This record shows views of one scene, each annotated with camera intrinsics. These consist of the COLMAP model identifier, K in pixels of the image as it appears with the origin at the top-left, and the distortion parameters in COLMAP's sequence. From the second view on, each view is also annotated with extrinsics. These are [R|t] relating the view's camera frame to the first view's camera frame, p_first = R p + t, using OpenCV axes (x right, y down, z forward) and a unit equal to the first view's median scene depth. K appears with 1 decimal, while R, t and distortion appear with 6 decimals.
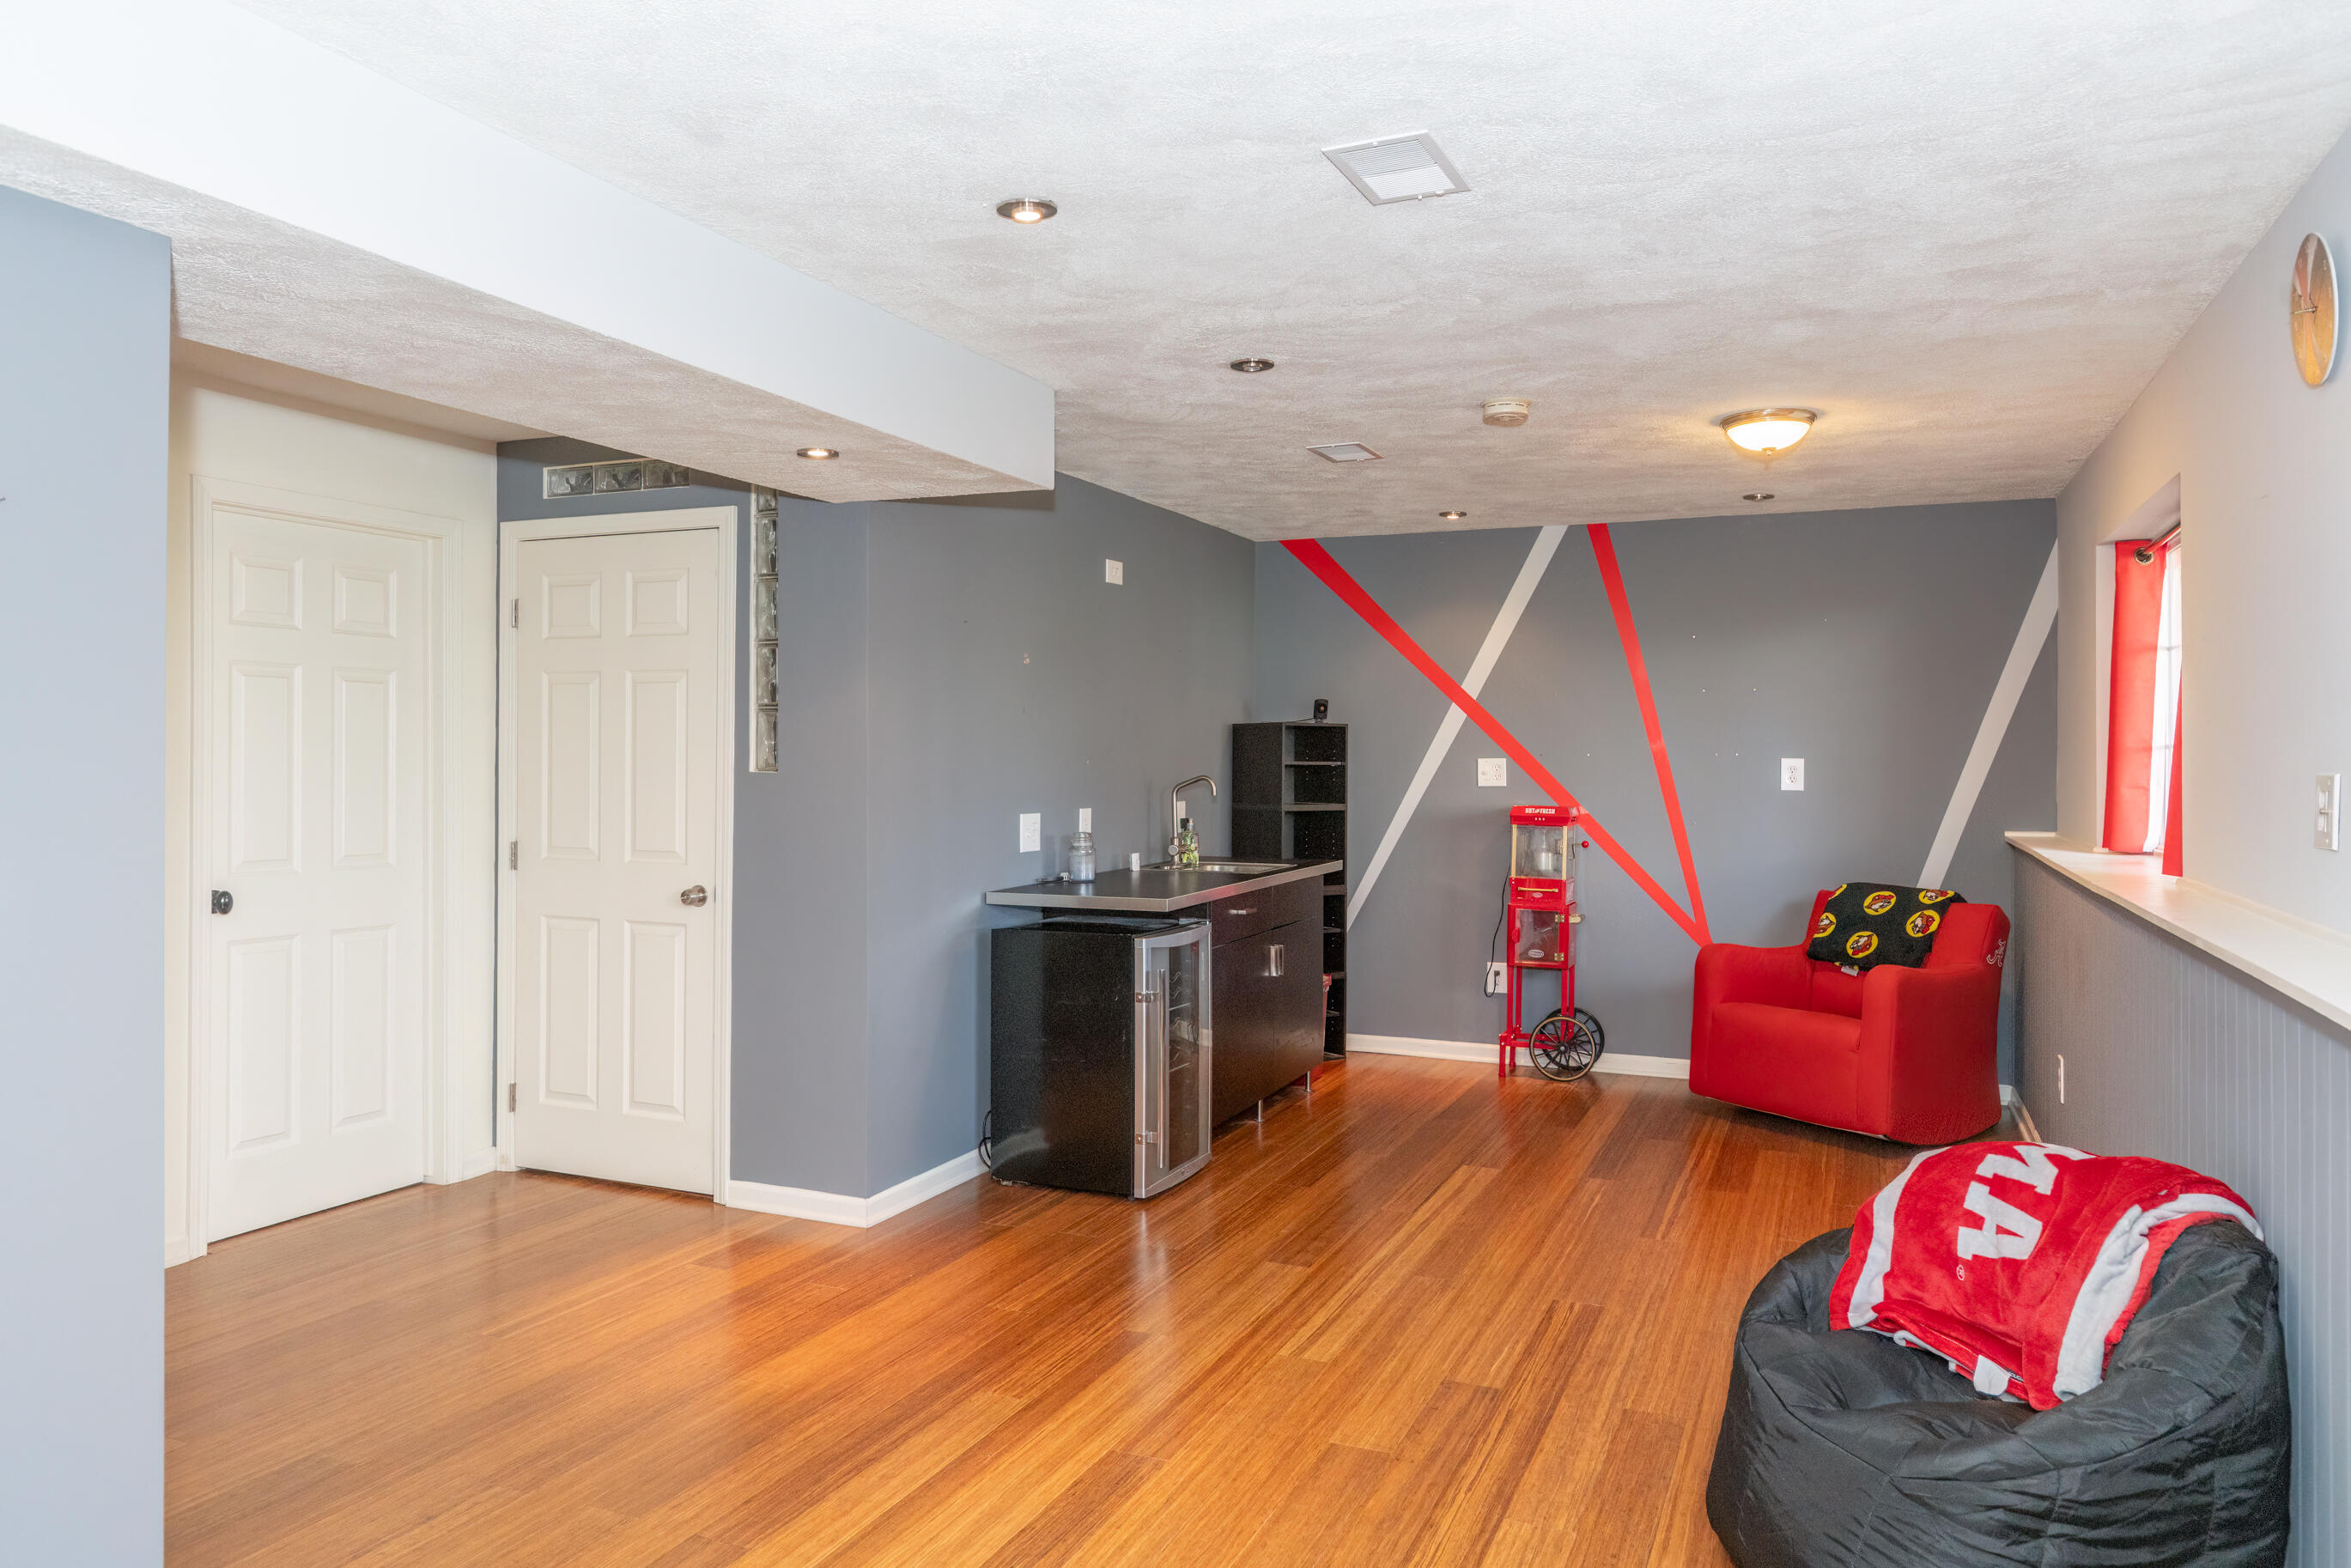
lens RADIAL K [[1567.6, 0, 1183.9], [0, 1567.6, 766.5], [0, 0, 1]] dist [-0.003256, -0.001096]
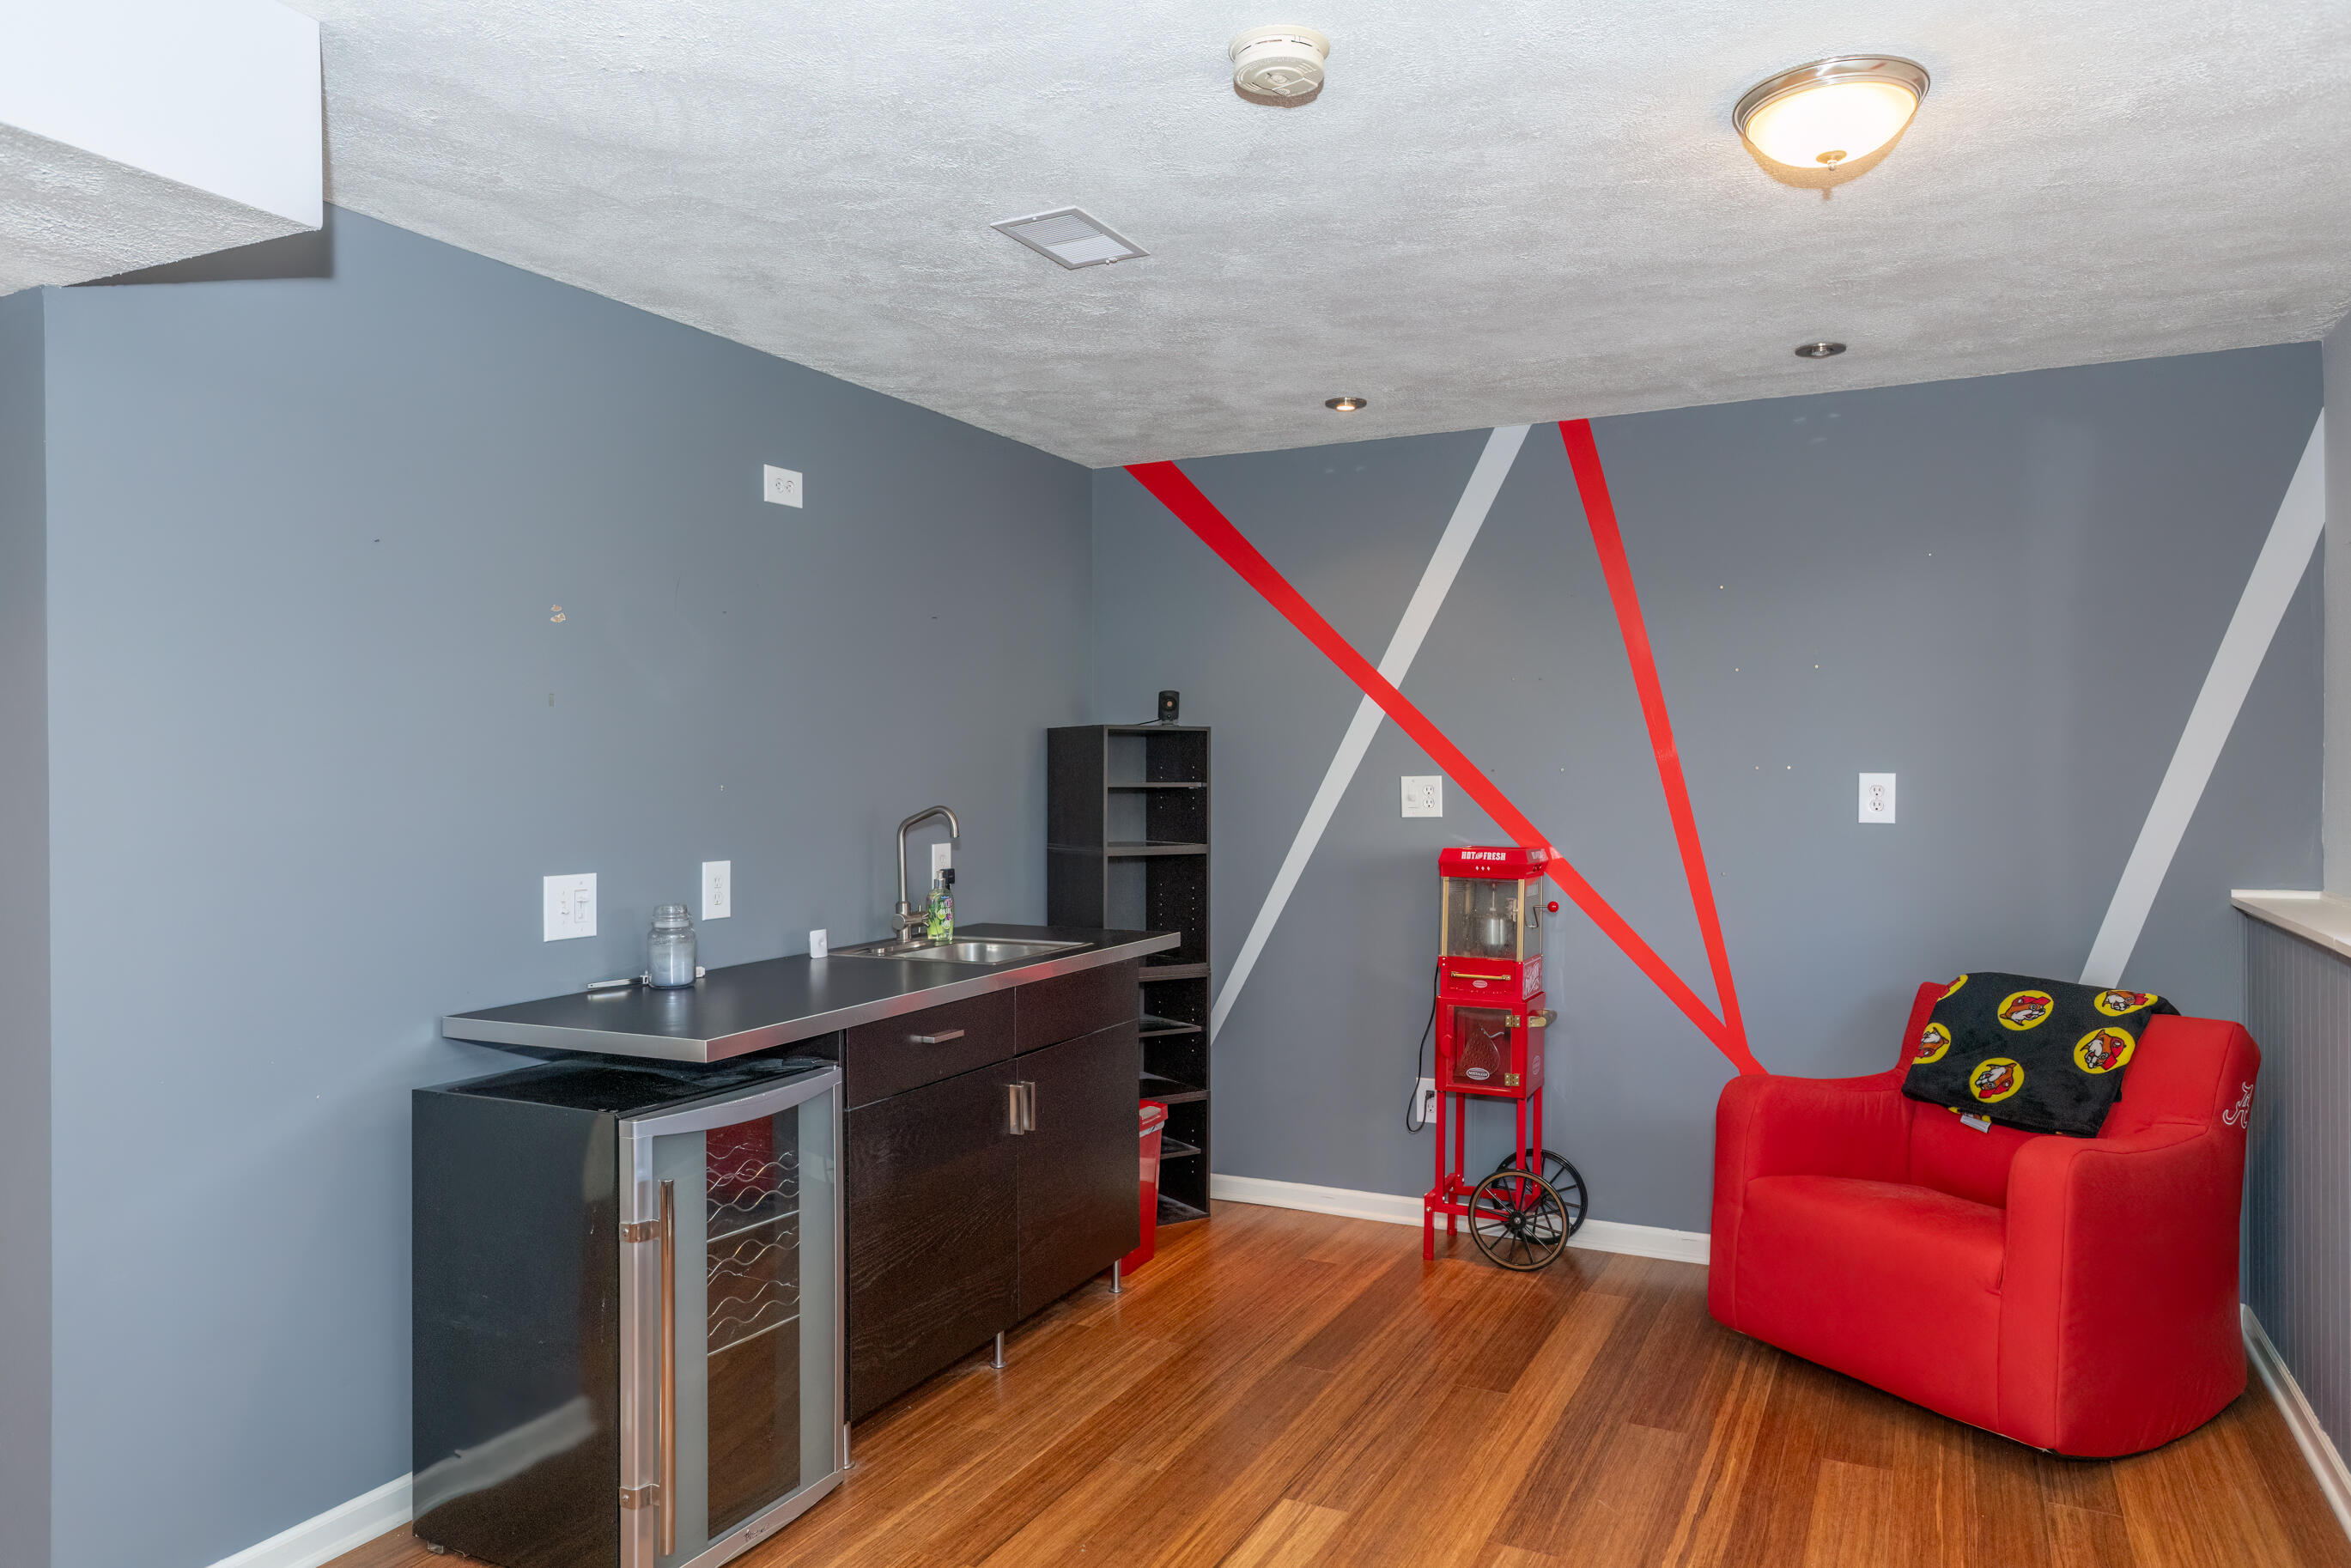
lens RADIAL K [[1567.6, 0, 1165.3], [0, 1567.6, 796.2], [0, 0, 1]] dist [-0.003256, -0.001096]
pose [[0.998588, -0.006384, -0.052732, 0.138146], [0.006755, 0.999954, 0.006864, -0.002058], [0.052686, -0.007211, 0.998585, 0.362282]]
